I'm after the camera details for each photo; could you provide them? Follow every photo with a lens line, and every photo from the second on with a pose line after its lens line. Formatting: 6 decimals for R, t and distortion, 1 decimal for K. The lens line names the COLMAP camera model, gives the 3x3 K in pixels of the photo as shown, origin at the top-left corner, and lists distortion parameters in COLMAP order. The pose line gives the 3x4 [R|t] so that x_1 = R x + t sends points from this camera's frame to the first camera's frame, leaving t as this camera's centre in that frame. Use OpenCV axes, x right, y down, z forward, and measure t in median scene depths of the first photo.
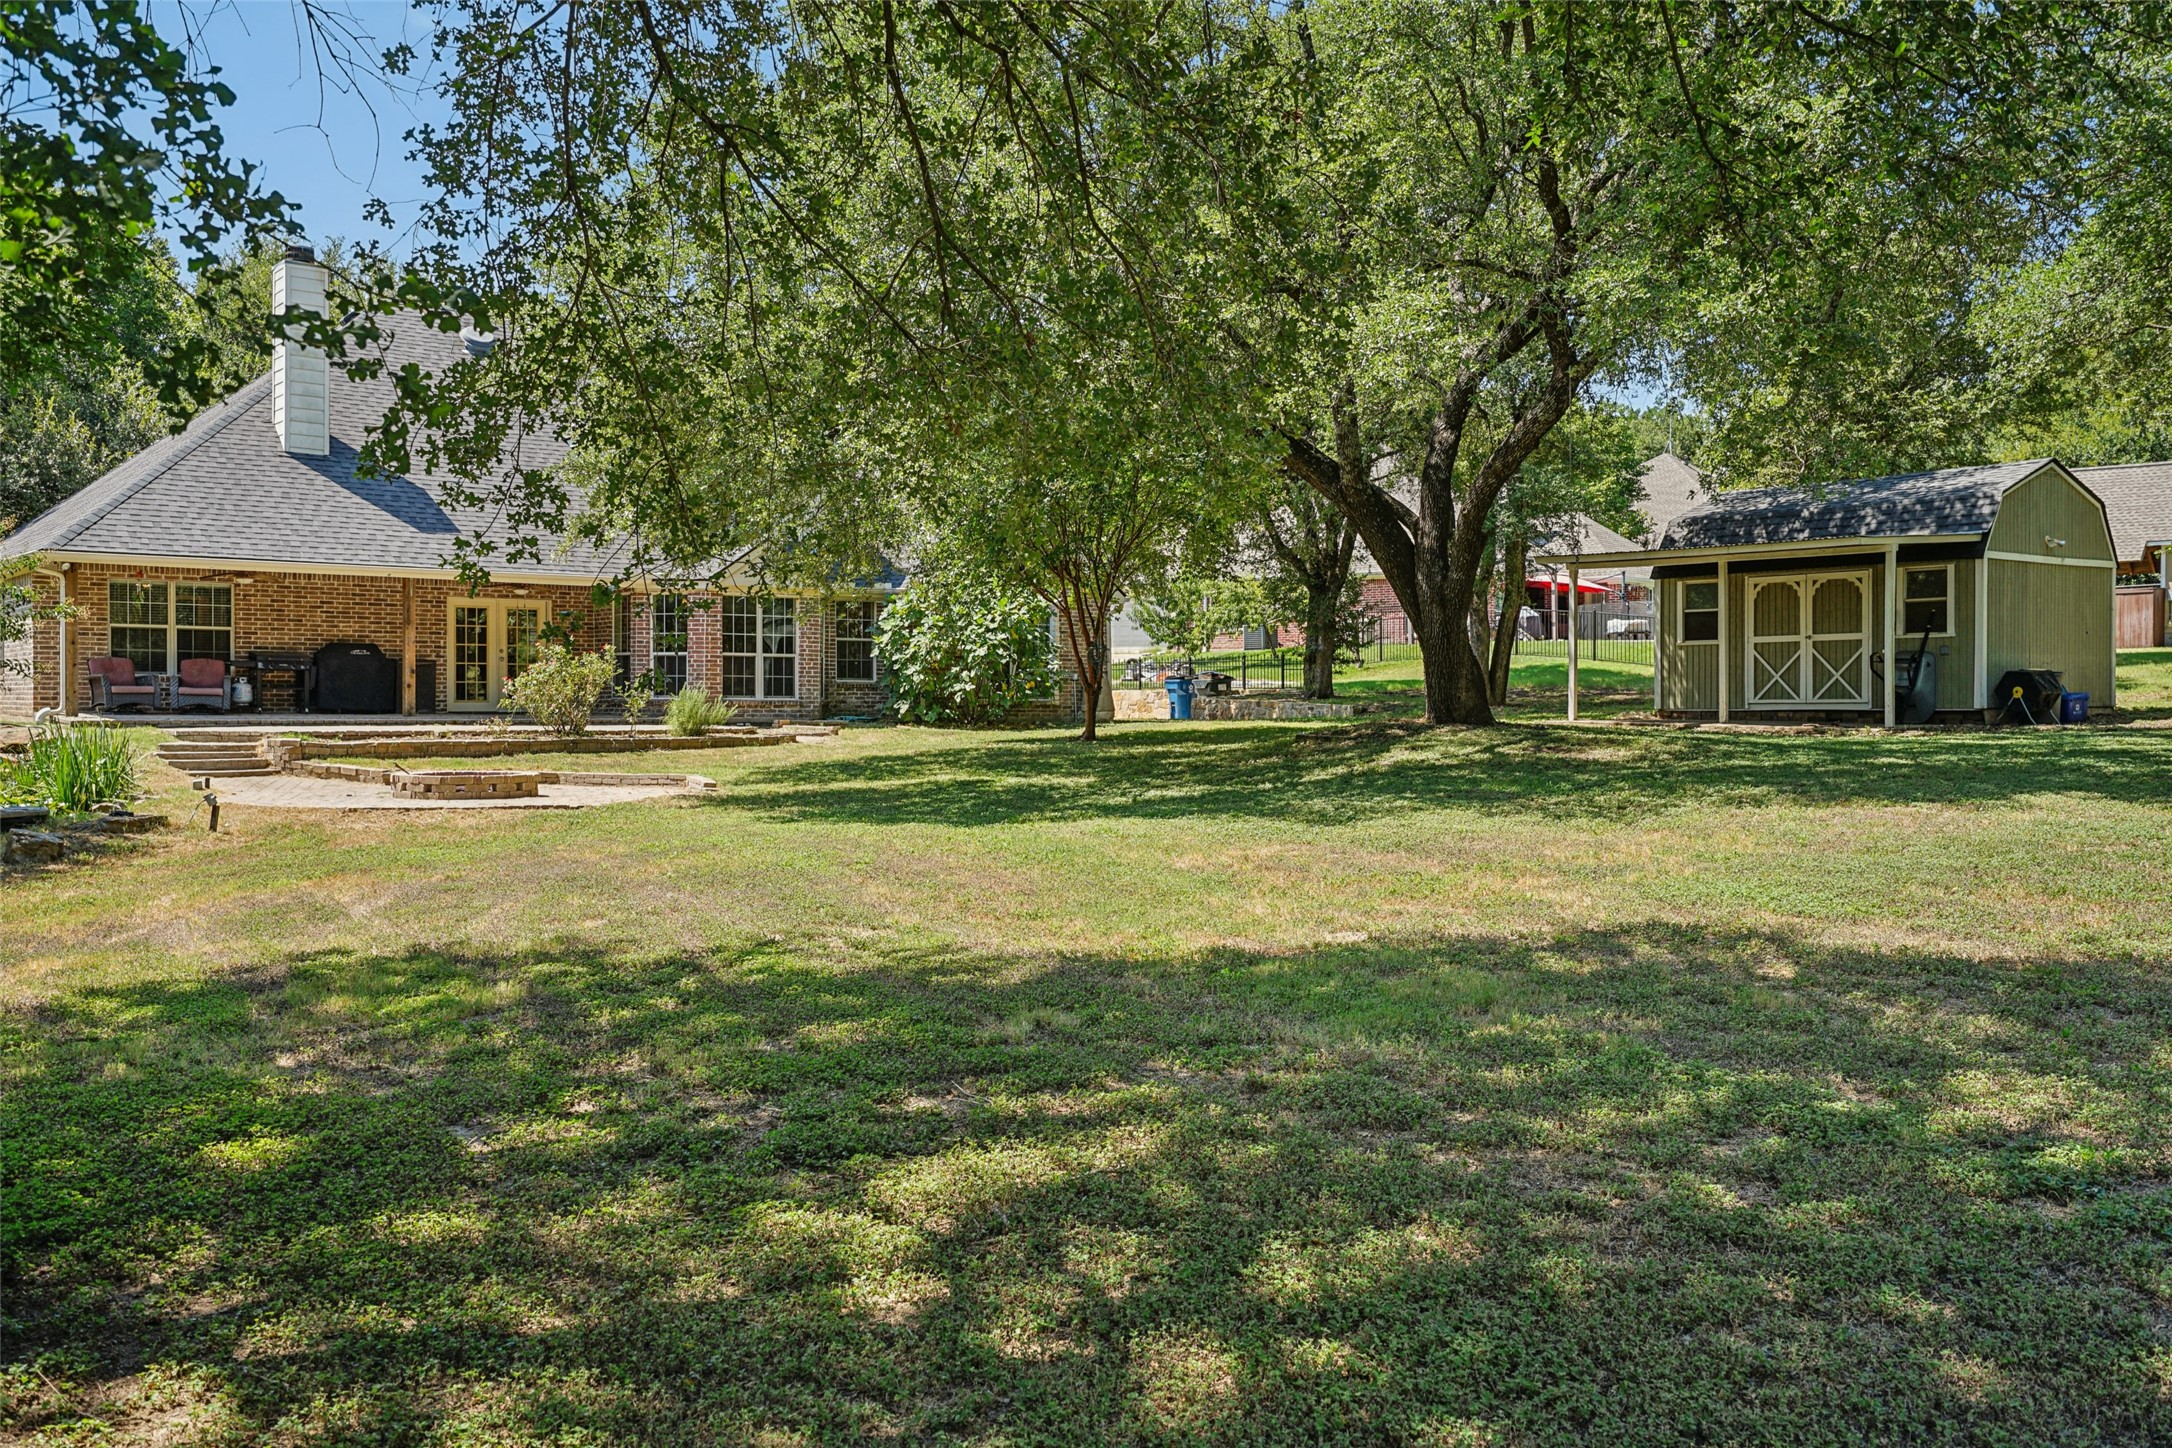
lens RADIAL K [[1981.7, 0, 1088.1], [0, 1981.7, 717.9], [0, 0, 1]] dist [0.074397, 0.005376]
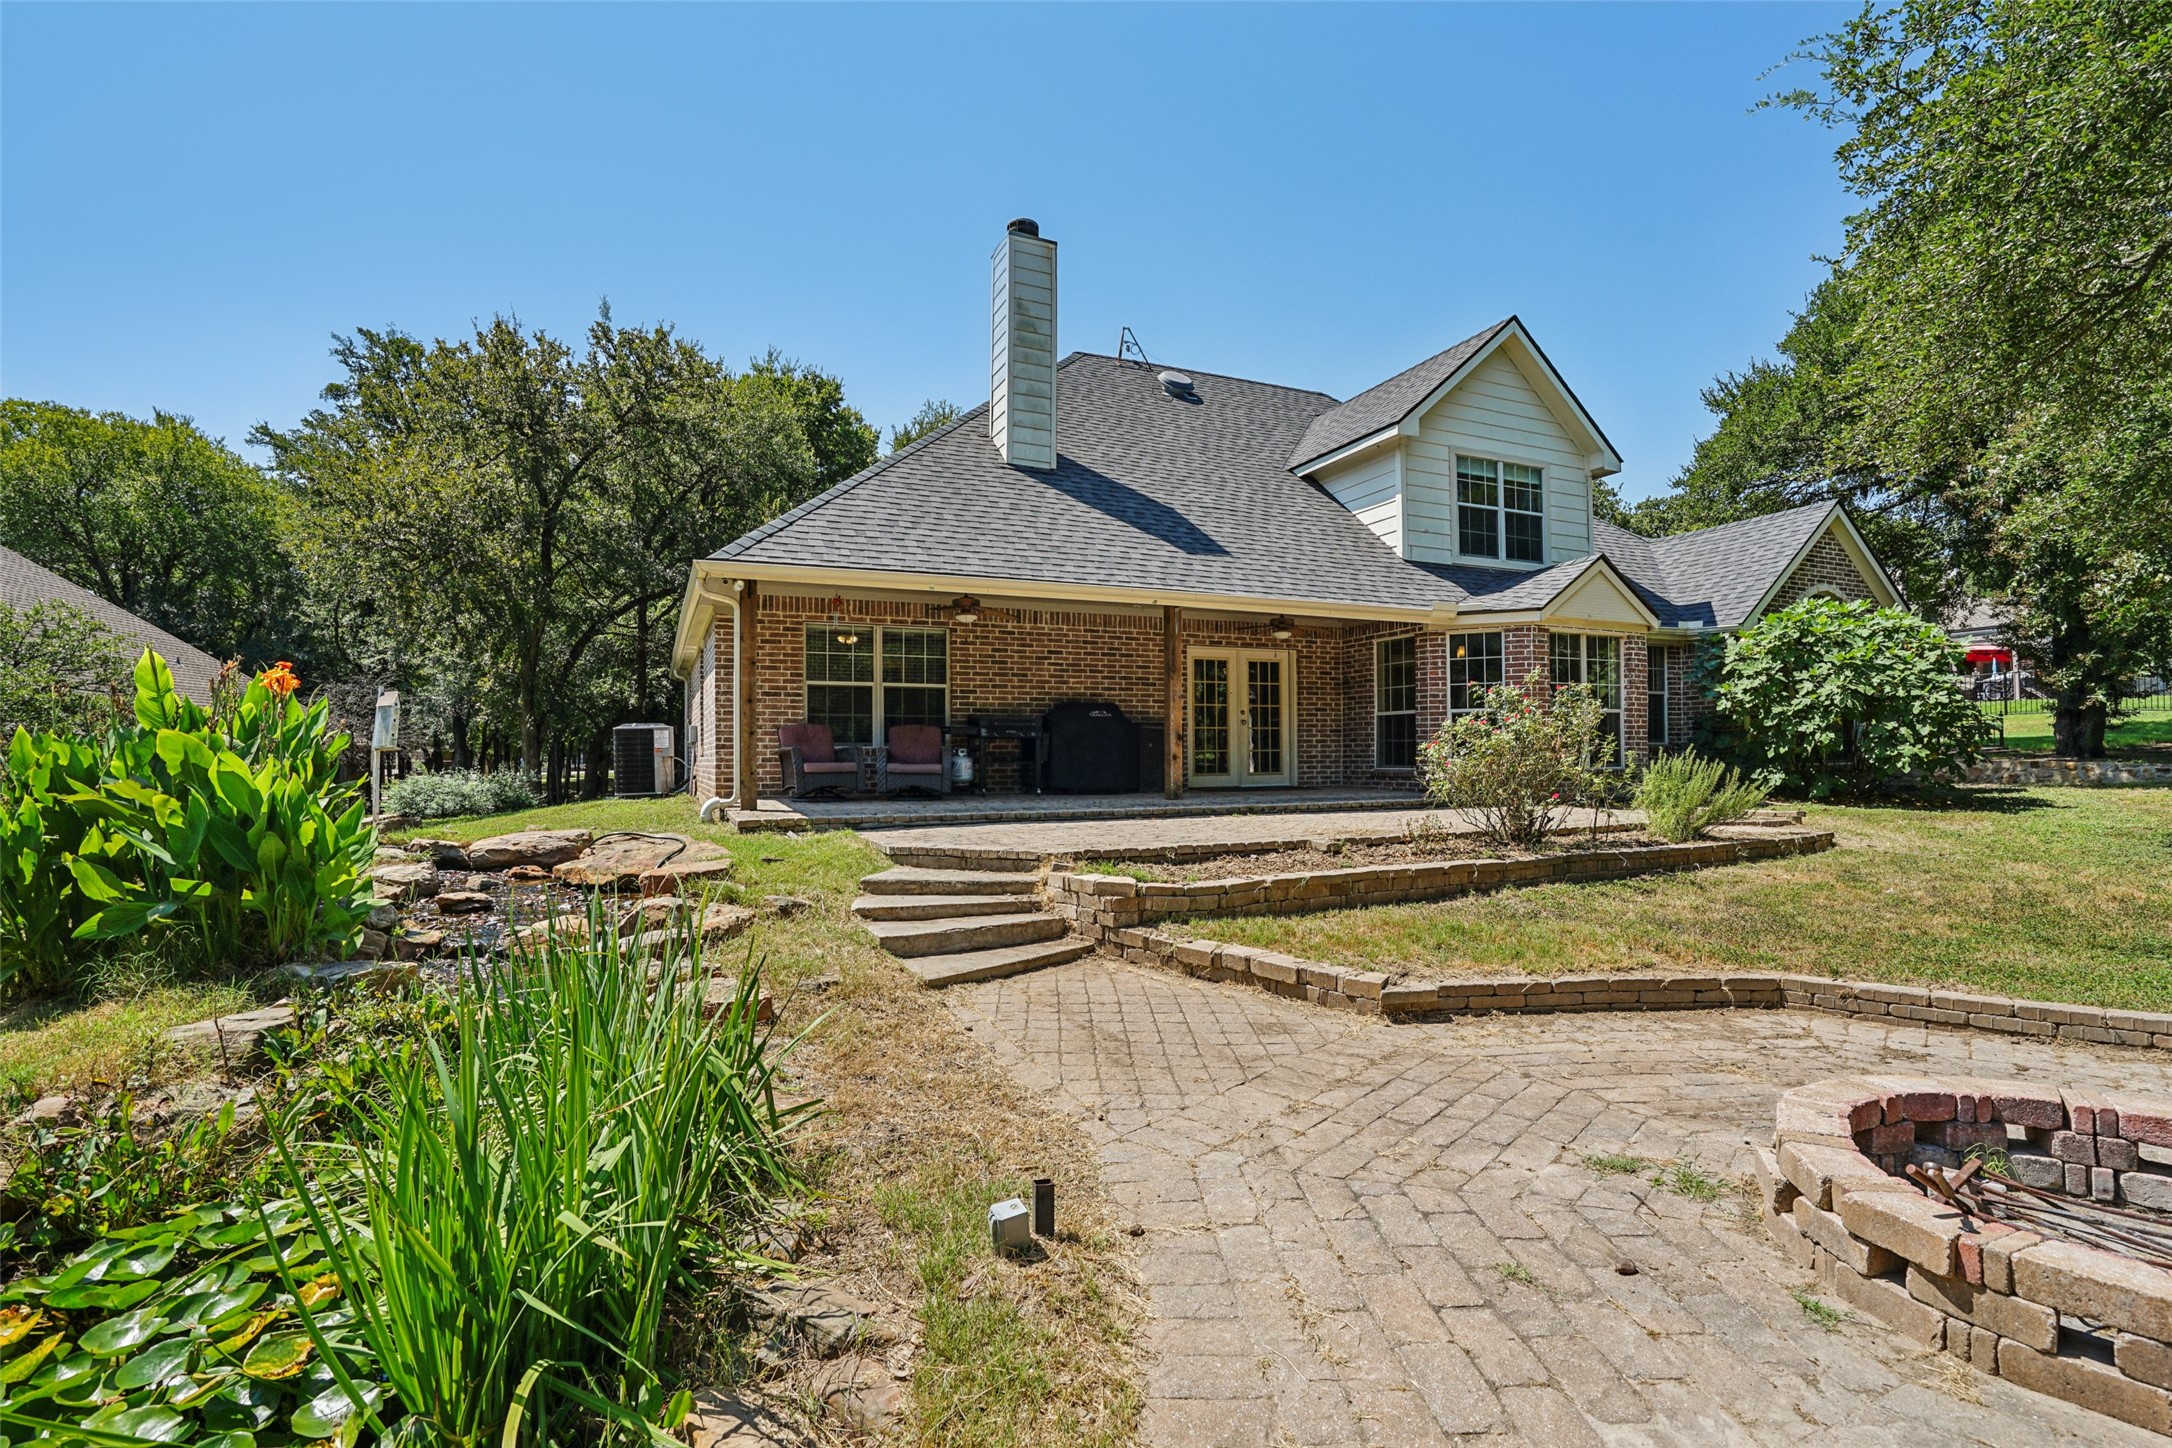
lens RADIAL K [[1040.2, 0, 1082.8], [0, 1040.2, 733.5], [0, 0, 1]] dist [-0.019468, 0.004593]
pose [[0.974634, -0.014579, -0.223327, -0.340182], [0.007715, 0.999471, -0.031580, -0.015509], [0.223670, 0.029056, 0.974232, 0.738471]]
